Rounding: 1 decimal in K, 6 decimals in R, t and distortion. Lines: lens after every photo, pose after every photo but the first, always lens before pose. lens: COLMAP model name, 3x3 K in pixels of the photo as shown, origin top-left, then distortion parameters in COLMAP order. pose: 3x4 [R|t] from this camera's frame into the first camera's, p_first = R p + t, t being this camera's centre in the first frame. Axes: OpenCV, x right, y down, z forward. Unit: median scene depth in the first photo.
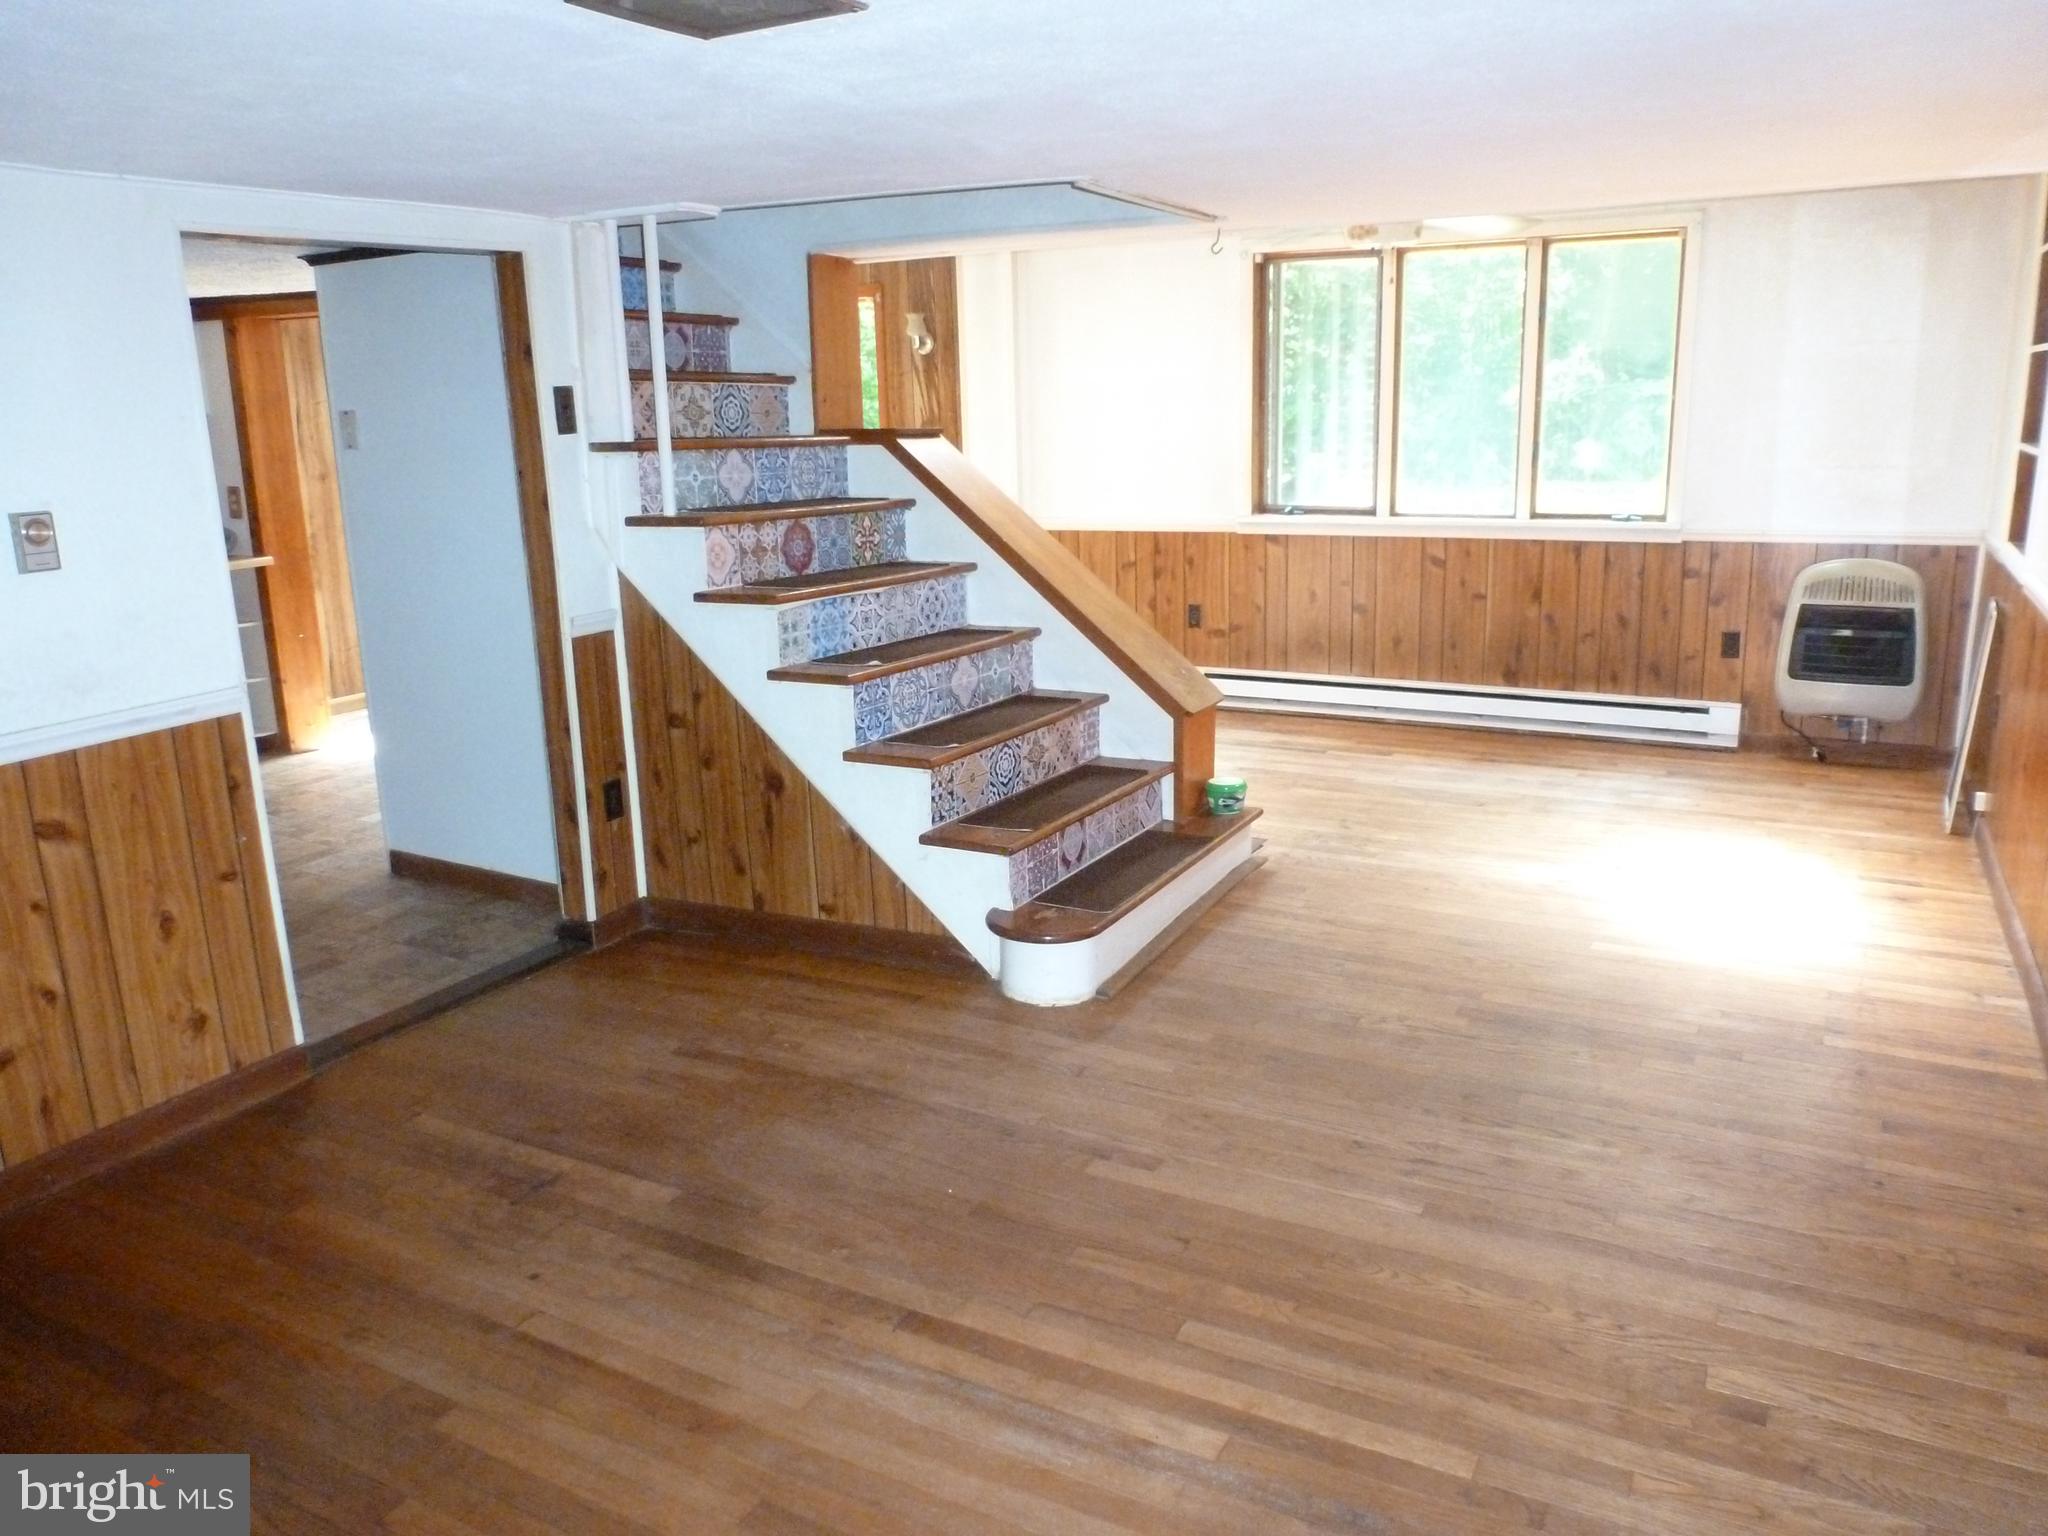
lens RADIAL K [[1476.0, 0, 1033.2], [0, 1476.0, 773.3], [0, 0, 1]] dist [-0.046760, 0.010157]
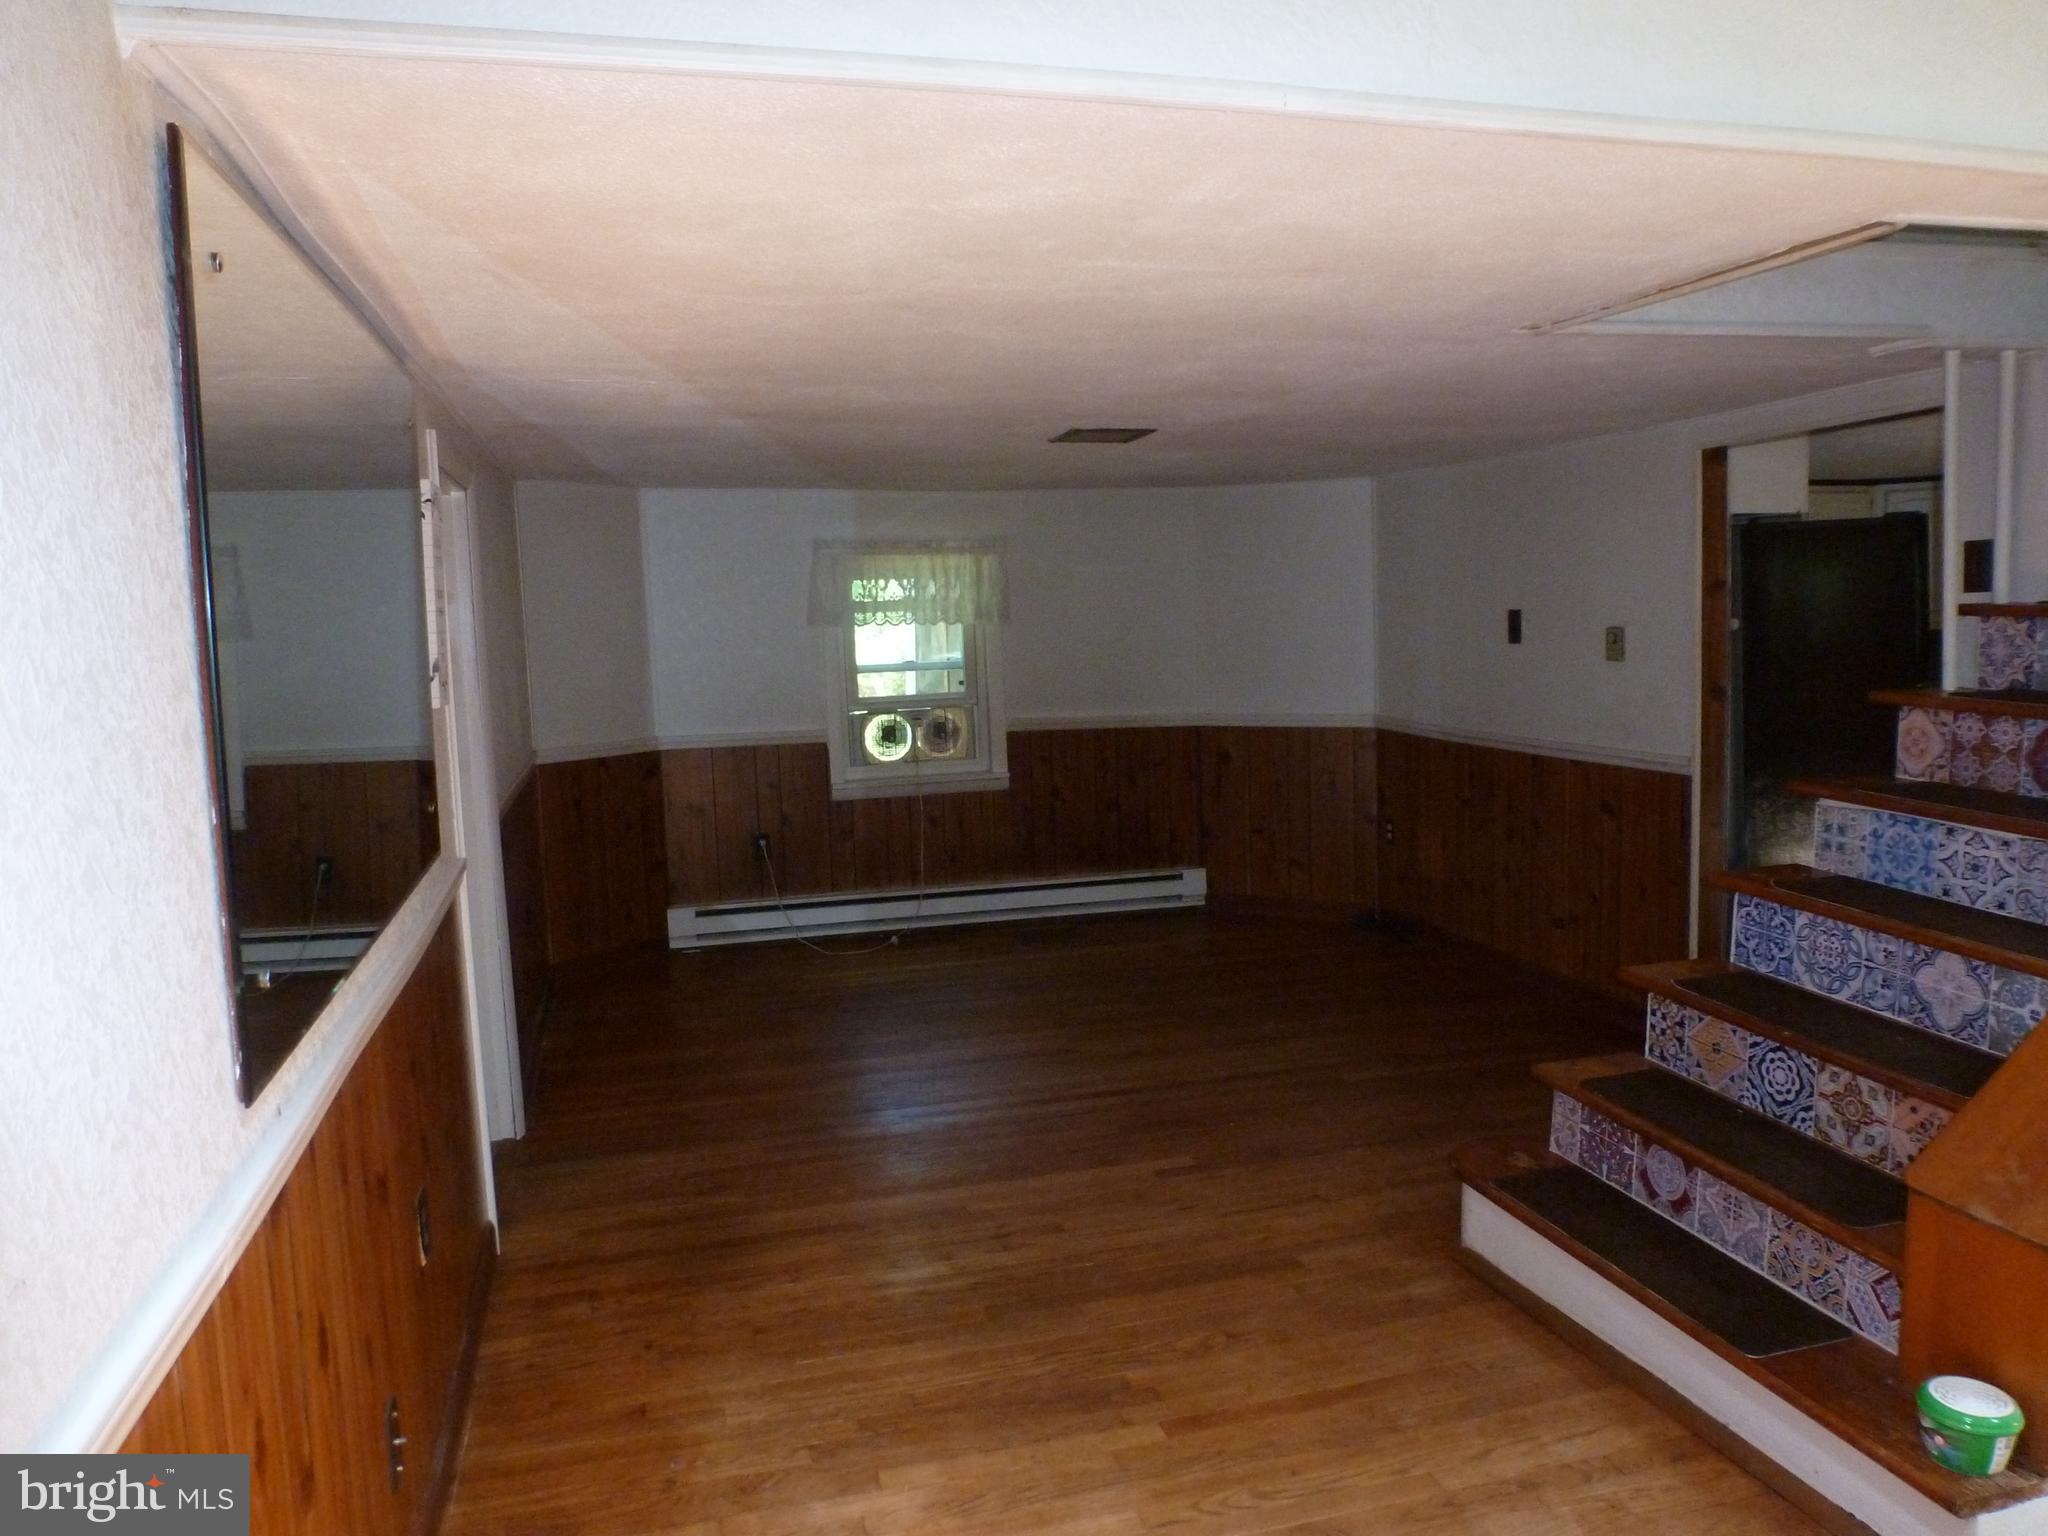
lens RADIAL K [[1476.0, 0, 1033.2], [0, 1476.0, 773.3], [0, 0, 1]] dist [-0.046760, 0.010157]
pose [[-0.724167, 0.125367, -0.678133, 0.704679], [-0.119555, 0.945625, 0.302489, -0.315088], [0.679182, 0.300126, -0.669803, 1.192932]]
